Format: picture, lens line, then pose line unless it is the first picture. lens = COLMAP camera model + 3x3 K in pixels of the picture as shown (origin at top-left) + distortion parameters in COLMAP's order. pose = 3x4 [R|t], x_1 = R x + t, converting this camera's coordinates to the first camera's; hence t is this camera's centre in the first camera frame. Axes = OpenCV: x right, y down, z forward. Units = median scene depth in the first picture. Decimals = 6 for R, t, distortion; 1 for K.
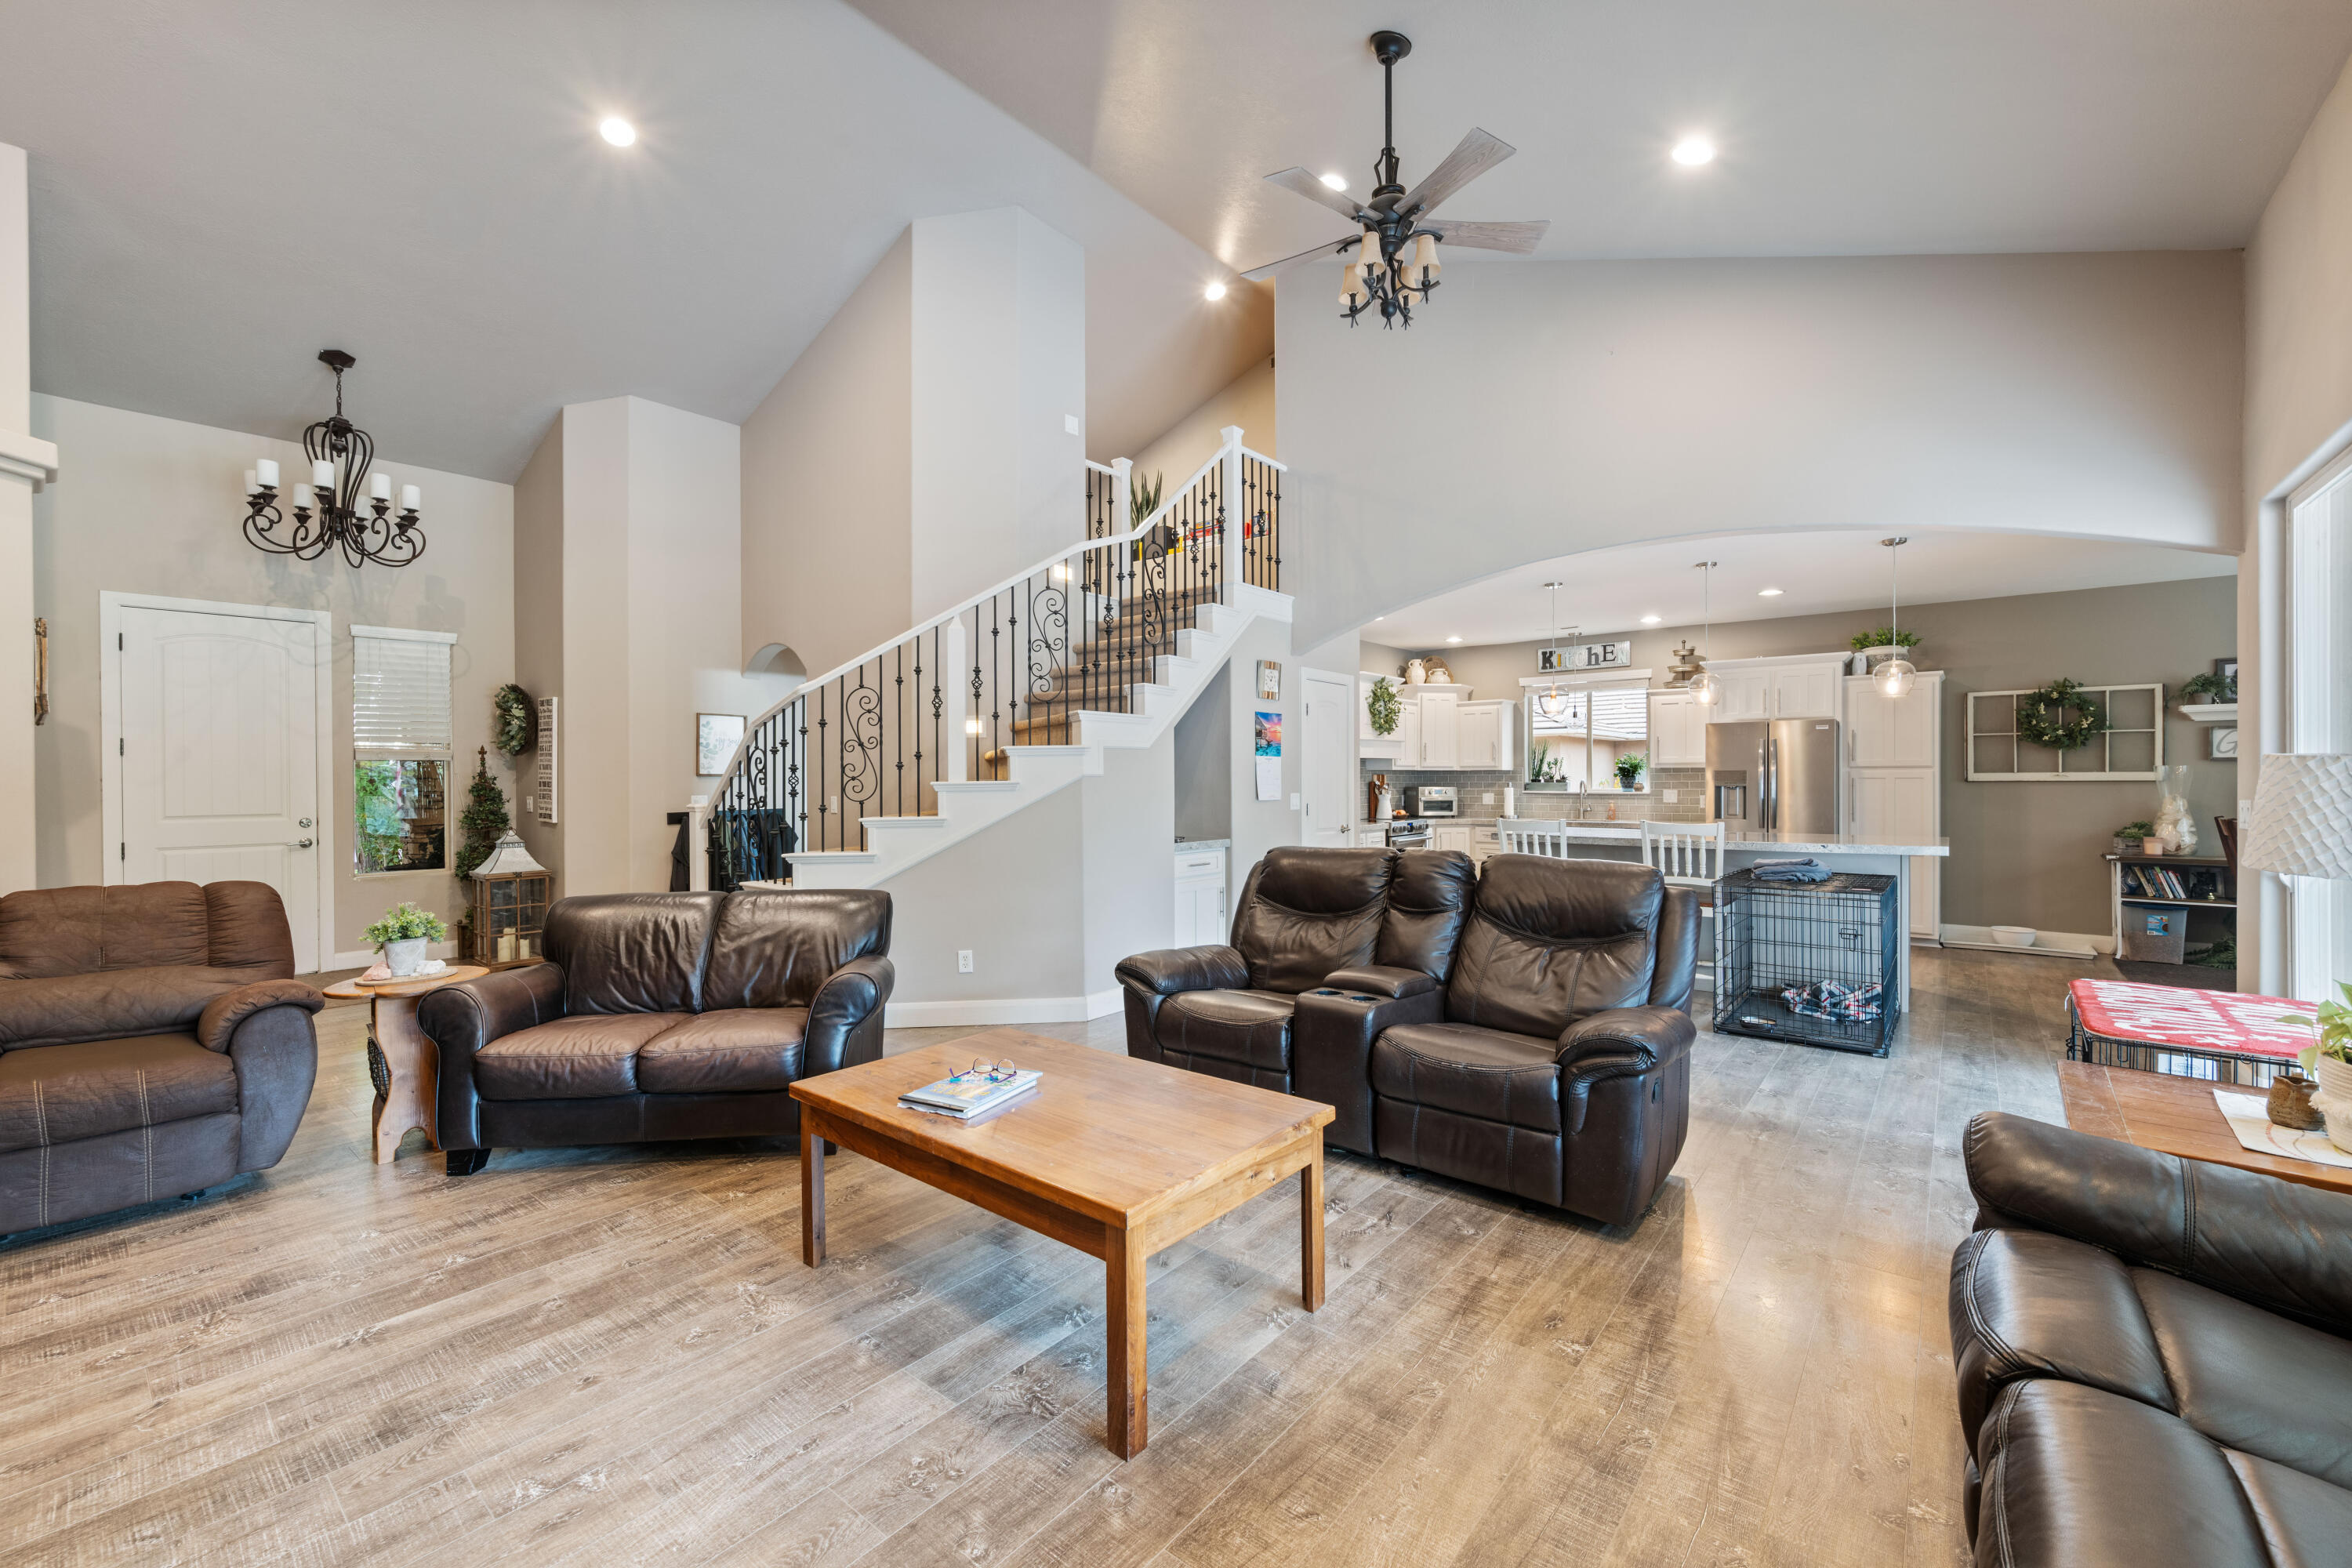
lens RADIAL K [[965.7, 0, 1169.7], [0, 965.7, 775.4], [0, 0, 1]] dist [-0.001425, -0.000281]
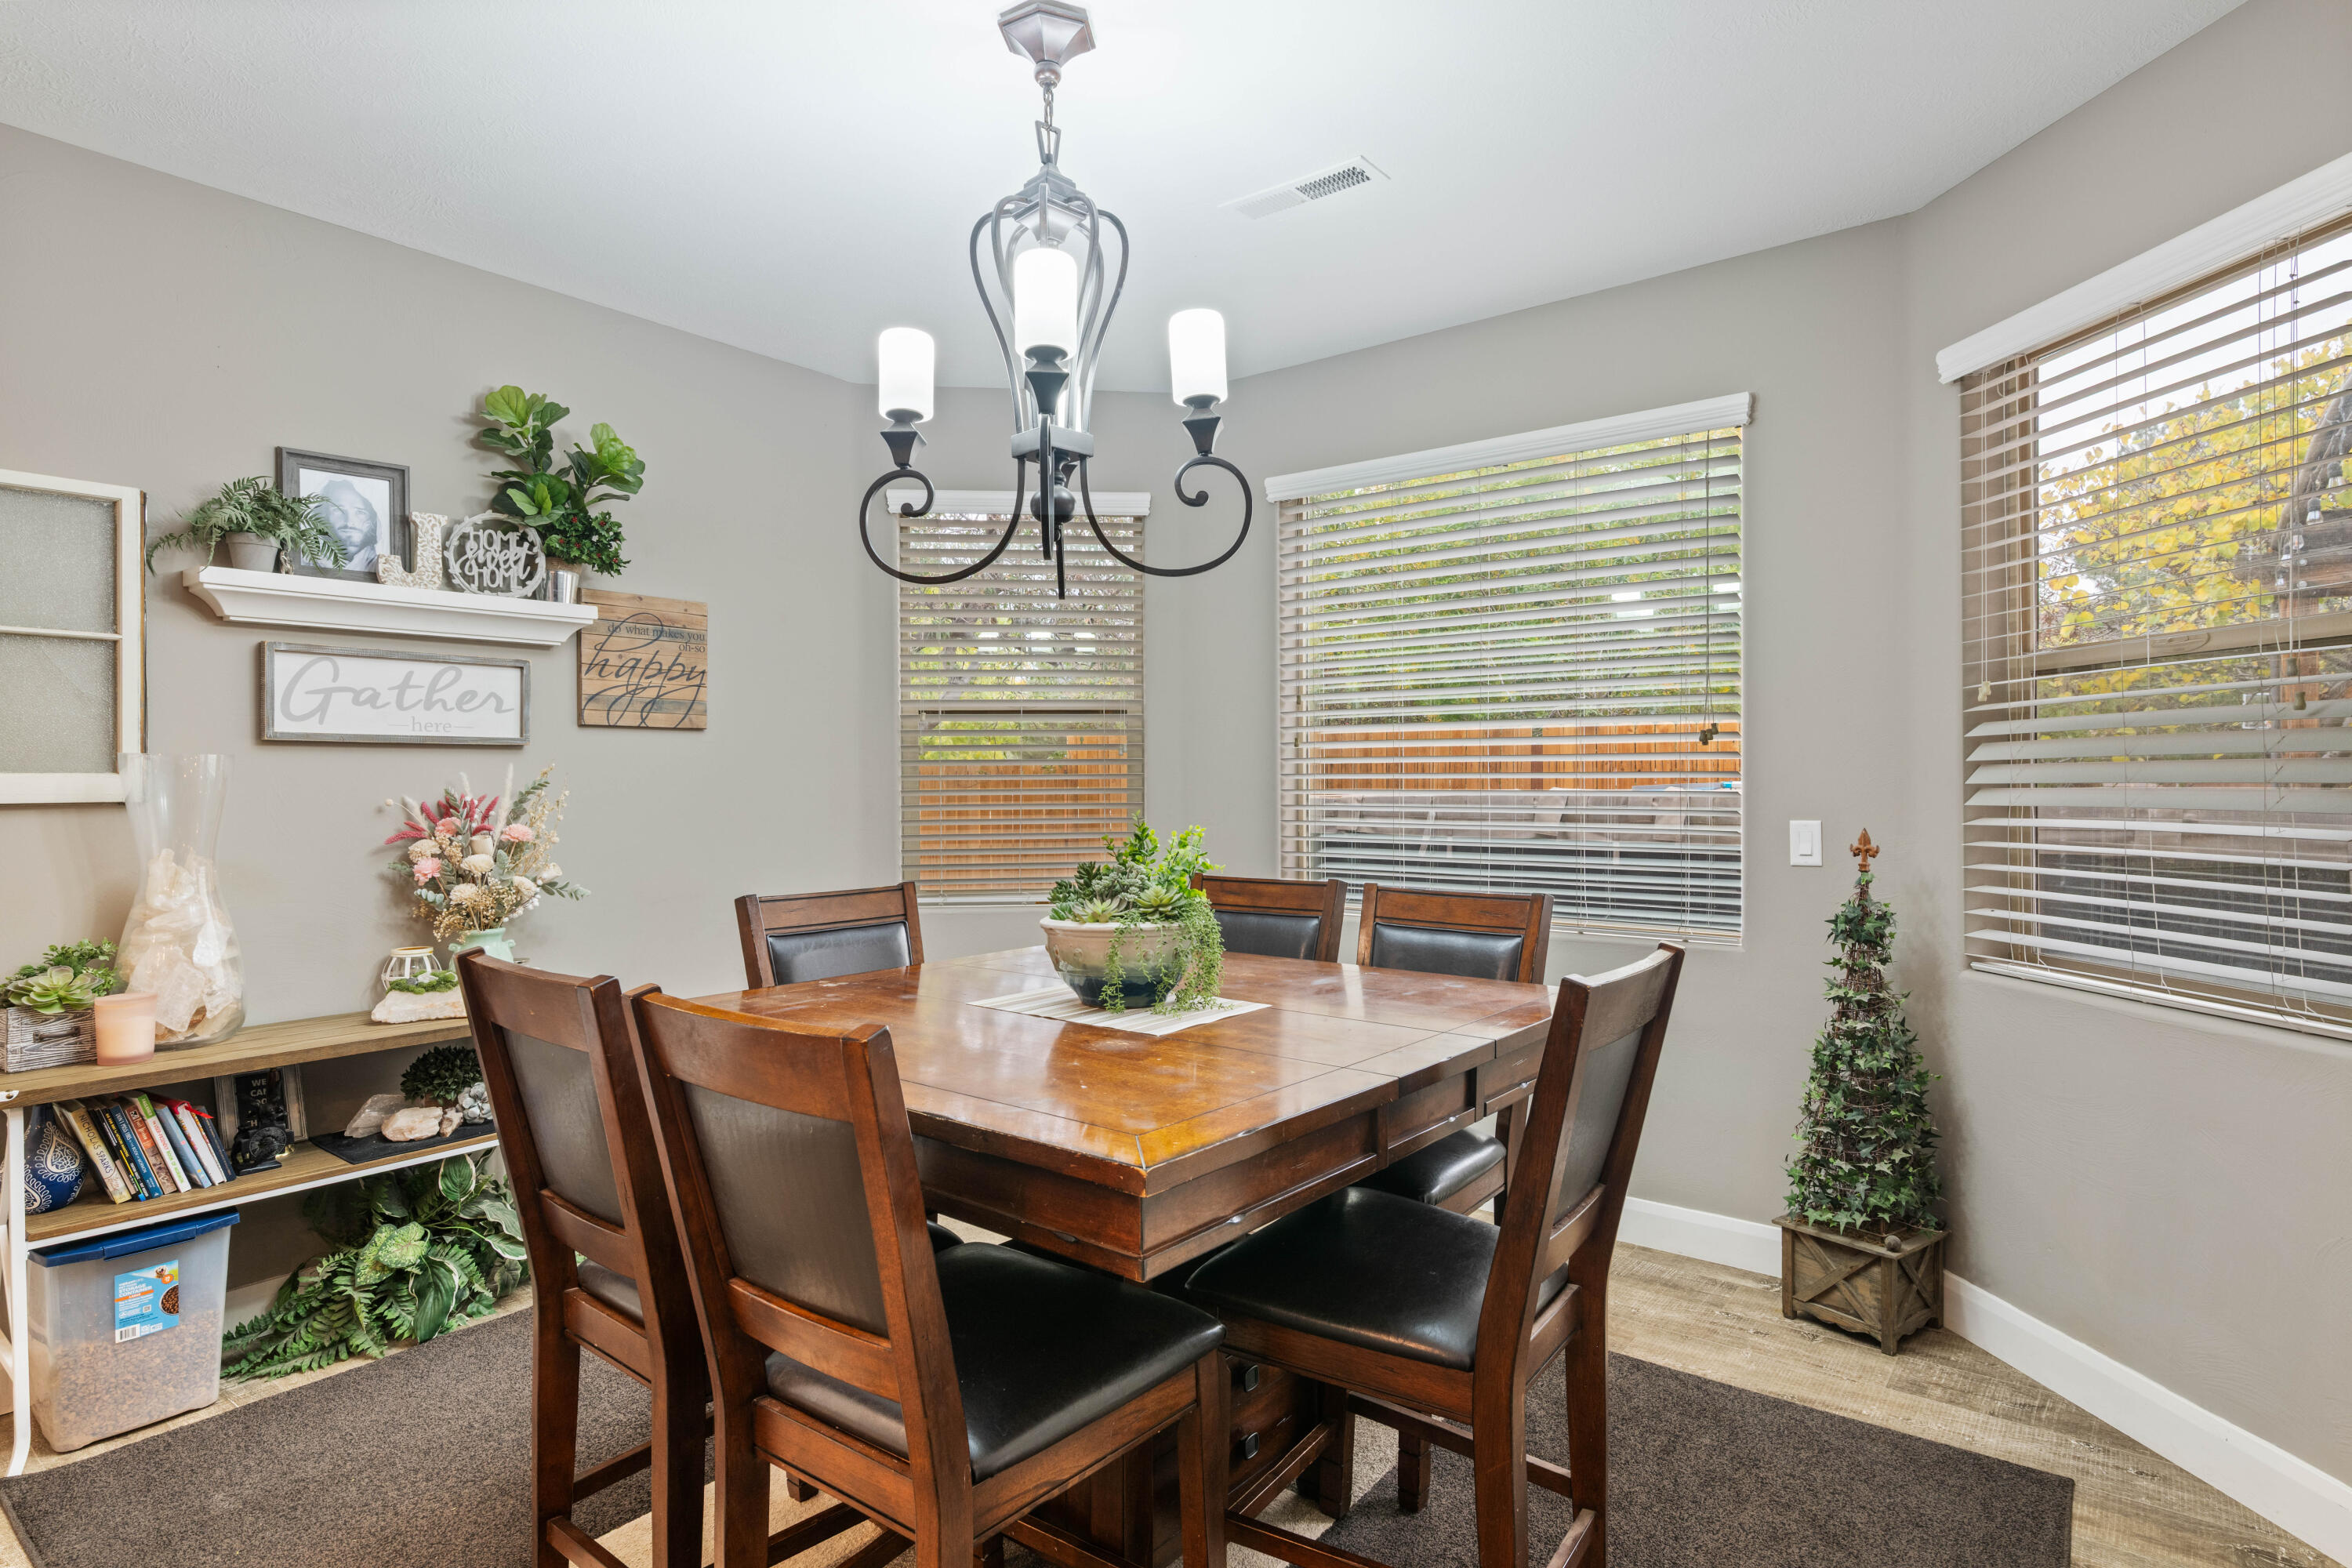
lens RADIAL K [[1189.5, 0, 1136.2], [0, 1189.5, 778.7], [0, 0, 1]] dist [0.001387, -0.000924]
pose [[-0.015715, 0.000178, 0.999876, 0.628506], [-0.001020, 0.999999, -0.000194, -0.002381], [-0.999876, -0.001023, -0.015715, 0.671804]]
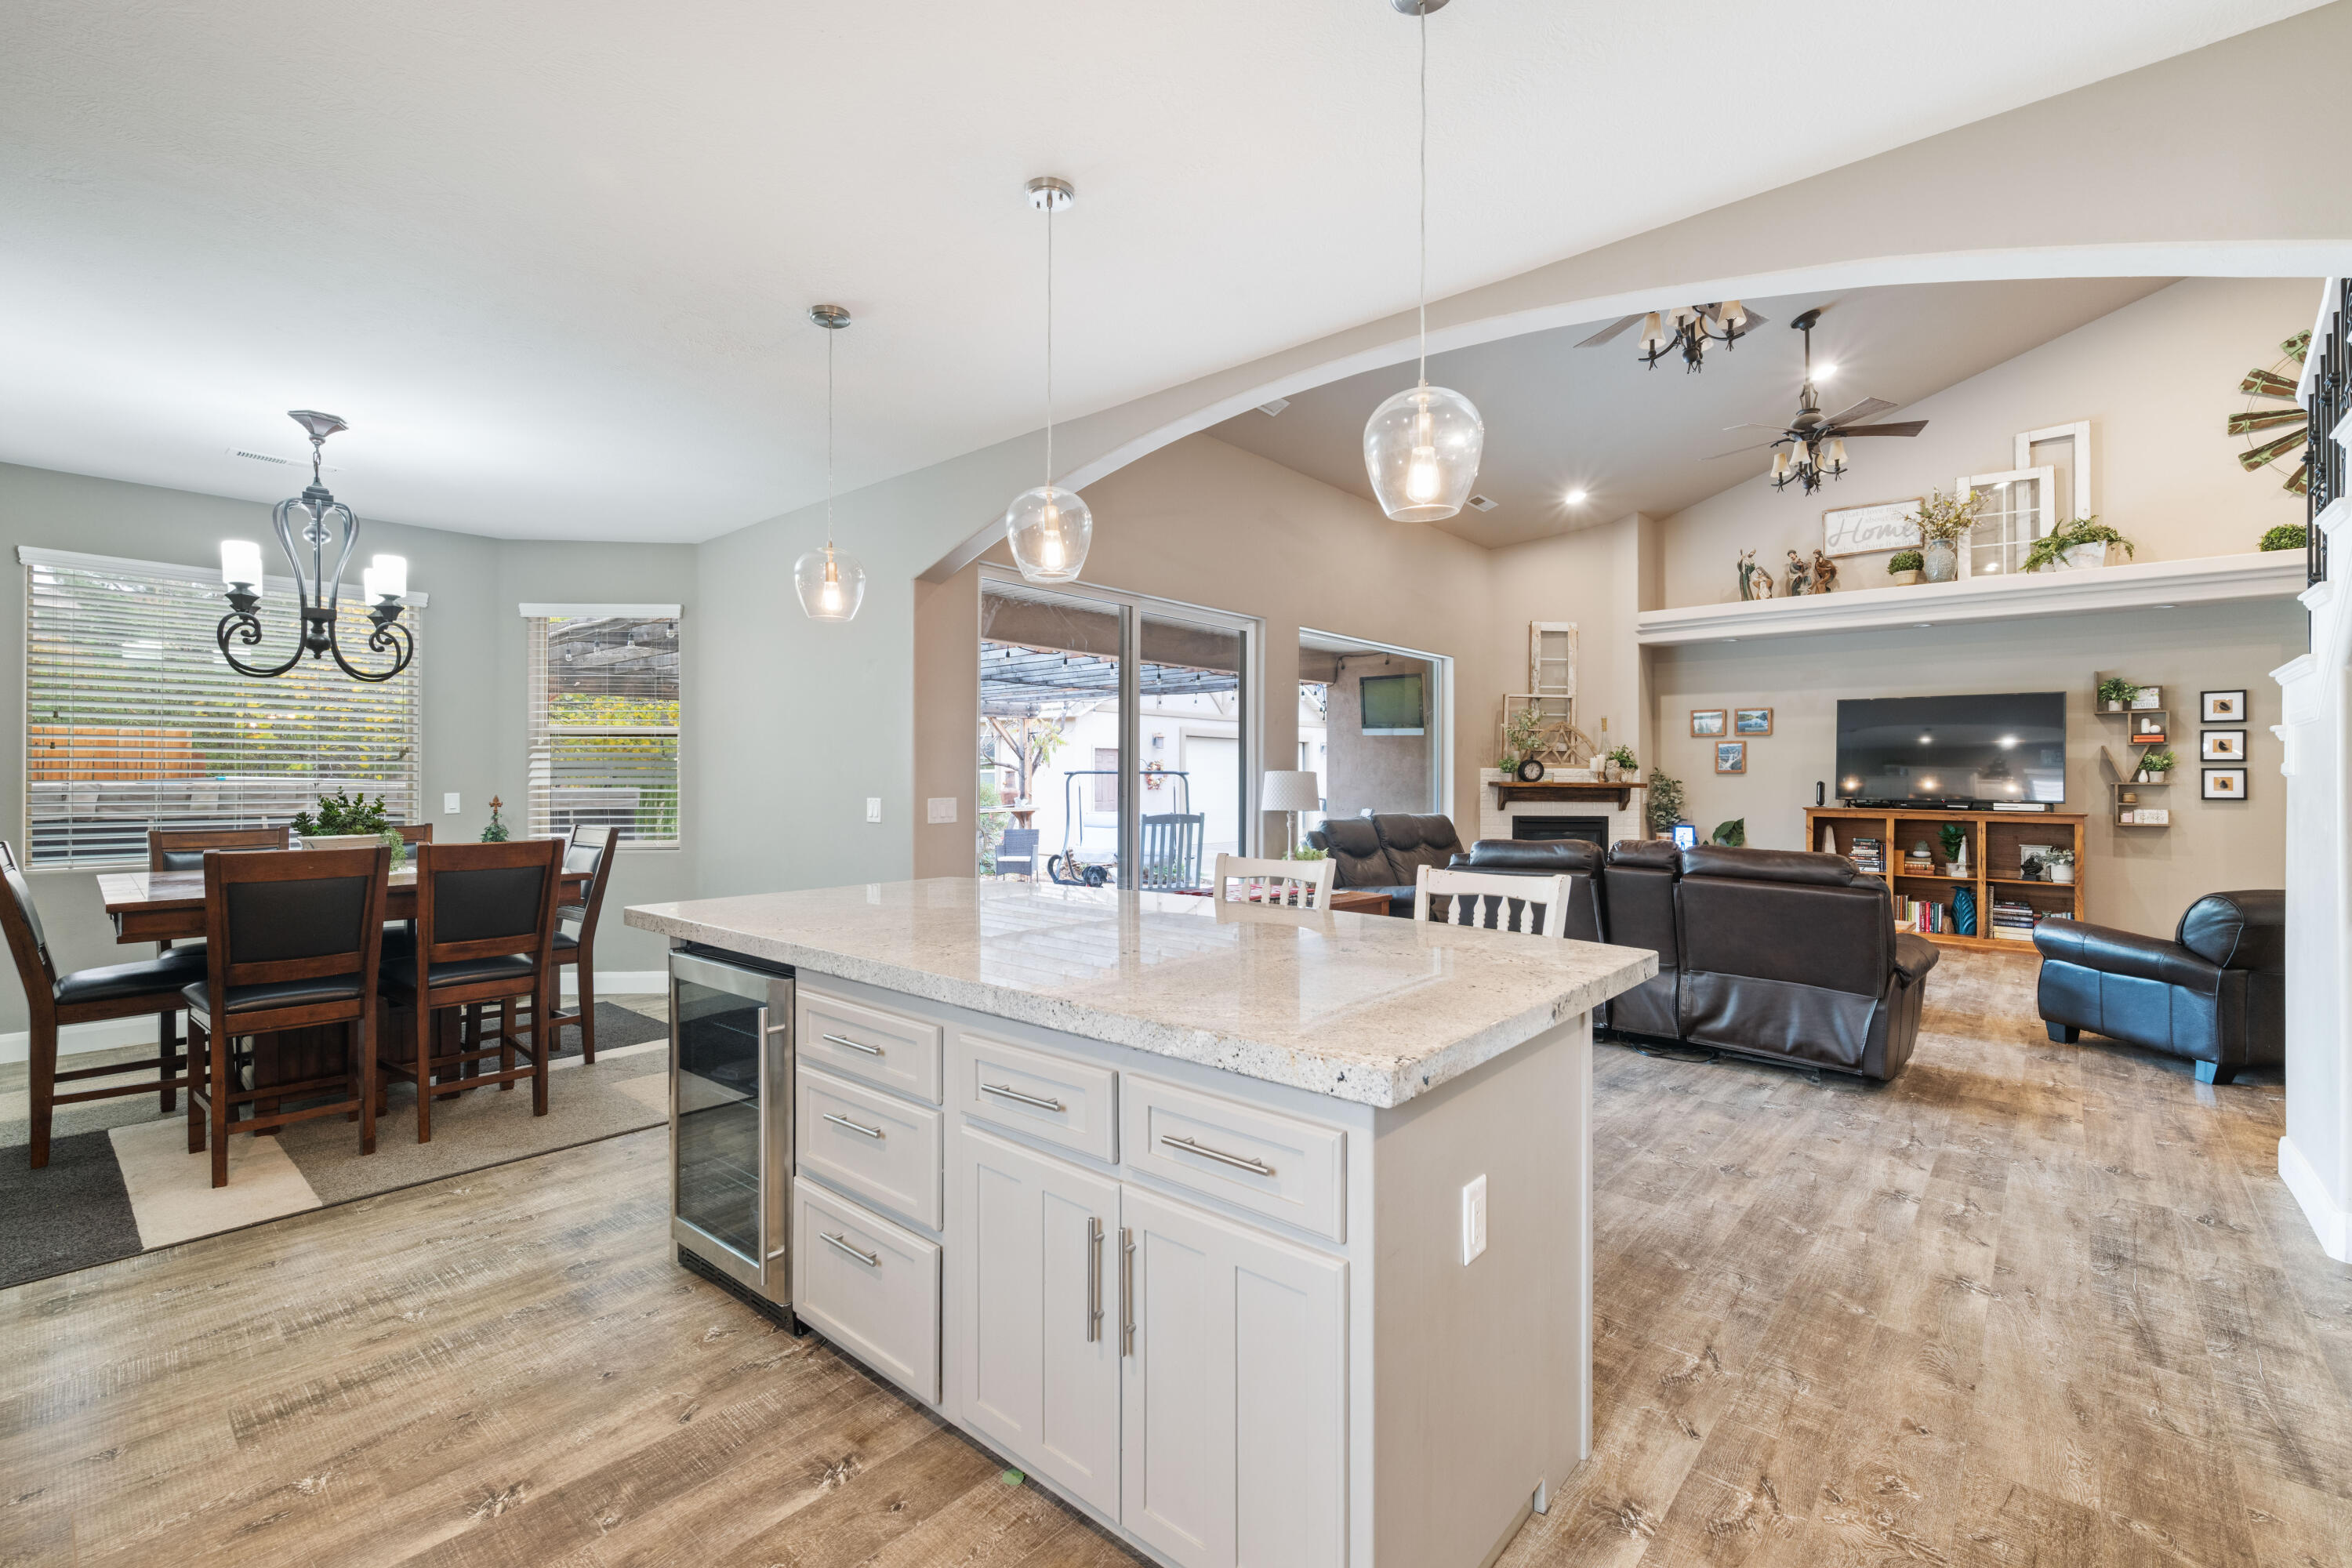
lens RADIAL K [[965.7, 0, 1197.9], [0, 965.7, 780.7], [0, 0, 1]] dist [-0.001425, -0.000281]
pose [[-0.999802, 0.000931, 0.019883, 0.442819], [0.000851, 0.999992, -0.004012, 0.004902], [-0.019887, -0.003994, -0.999794, 1.208038]]
